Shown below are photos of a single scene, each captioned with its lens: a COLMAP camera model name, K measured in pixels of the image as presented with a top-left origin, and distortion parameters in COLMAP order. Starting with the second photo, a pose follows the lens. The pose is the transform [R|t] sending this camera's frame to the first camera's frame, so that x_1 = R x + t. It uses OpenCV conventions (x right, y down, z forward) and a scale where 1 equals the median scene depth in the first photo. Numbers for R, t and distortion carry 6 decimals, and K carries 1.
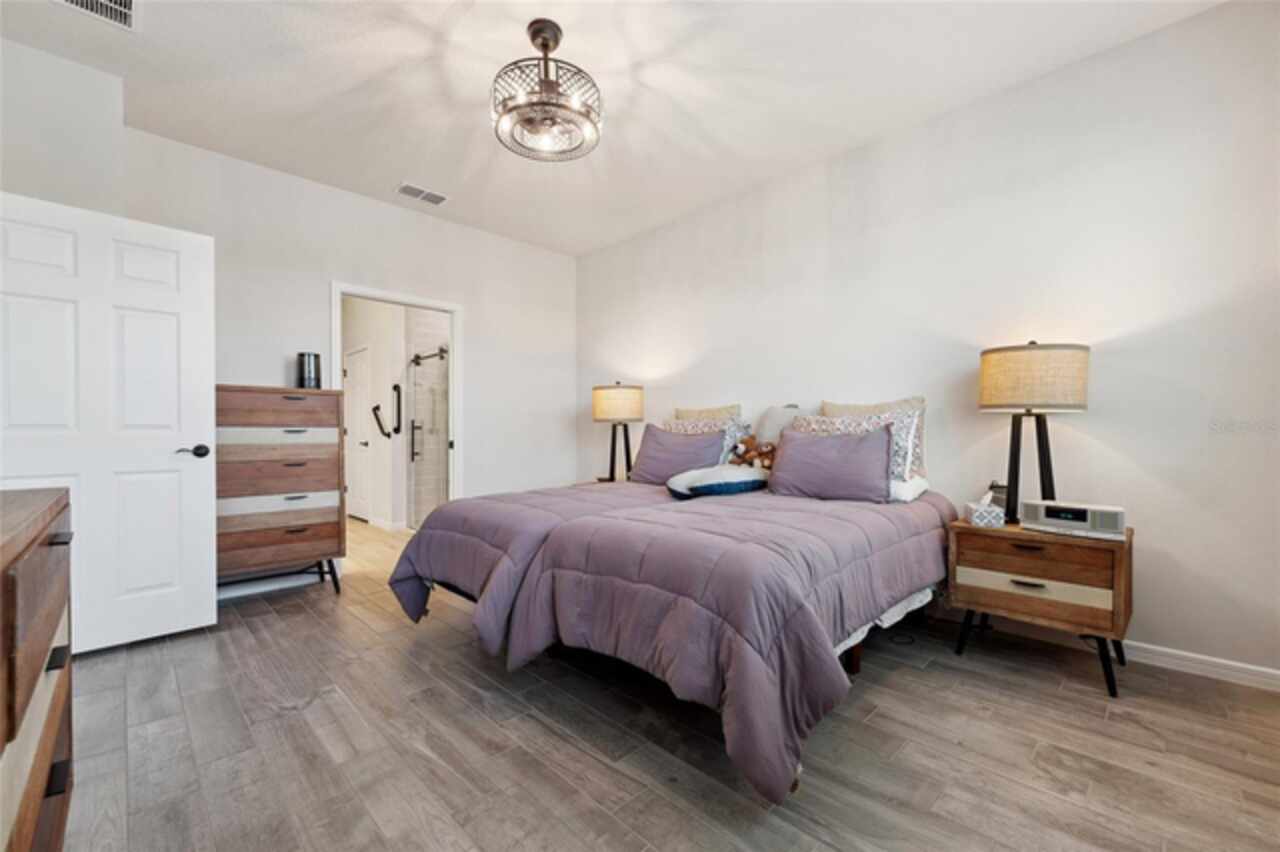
lens RADIAL K [[513.9, 0, 637.7], [0, 513.9, 447.7], [0, 0, 1]] dist [0.001009, 0.000061]
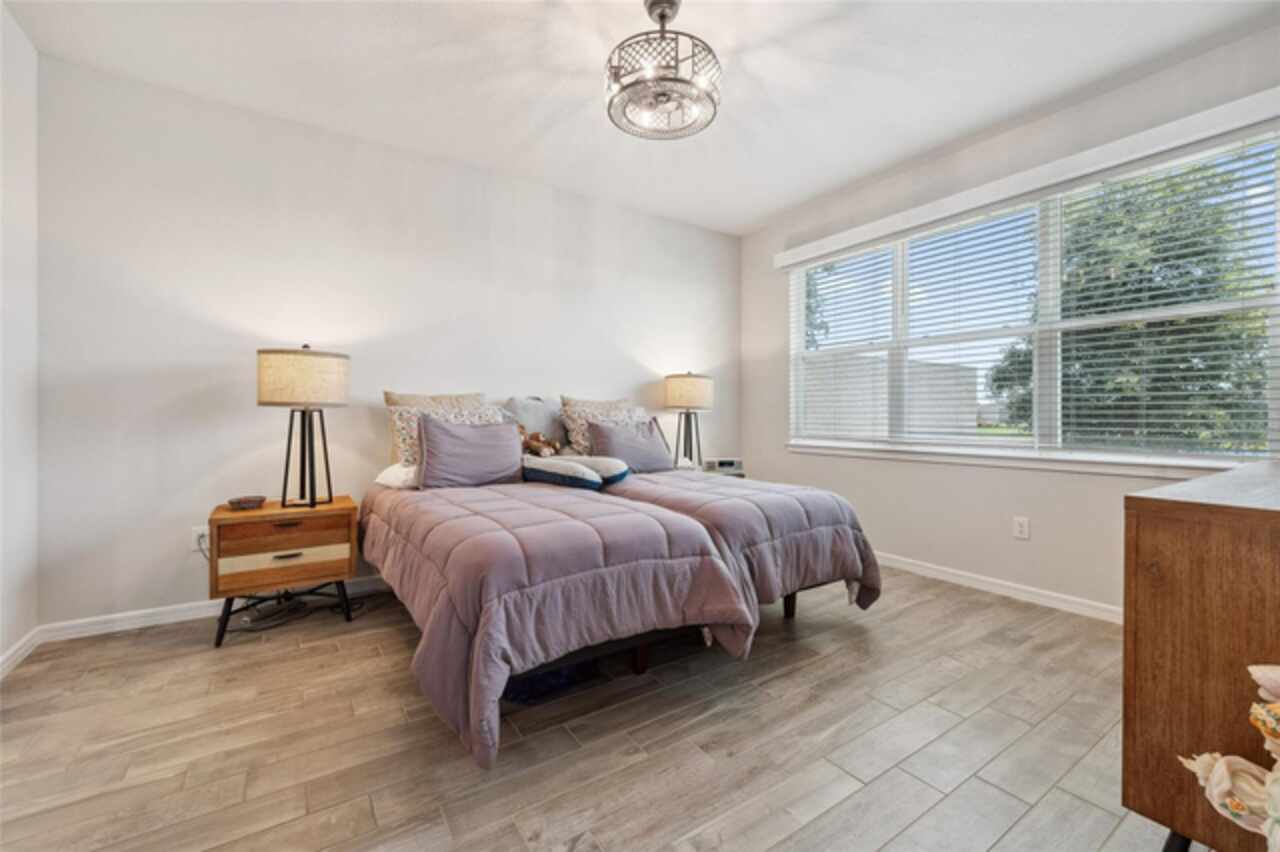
lens RADIAL K [[516.9, 0, 640.0], [0, 516.9, 426.0], [0, 0, 1]] dist [-0.000244, -0.000009]
pose [[0.203101, -0.019009, 0.978973, -1.196475], [0.015105, 0.999753, 0.016279, -0.057219], [-0.979041, 0.011481, 0.203338, 0.901469]]
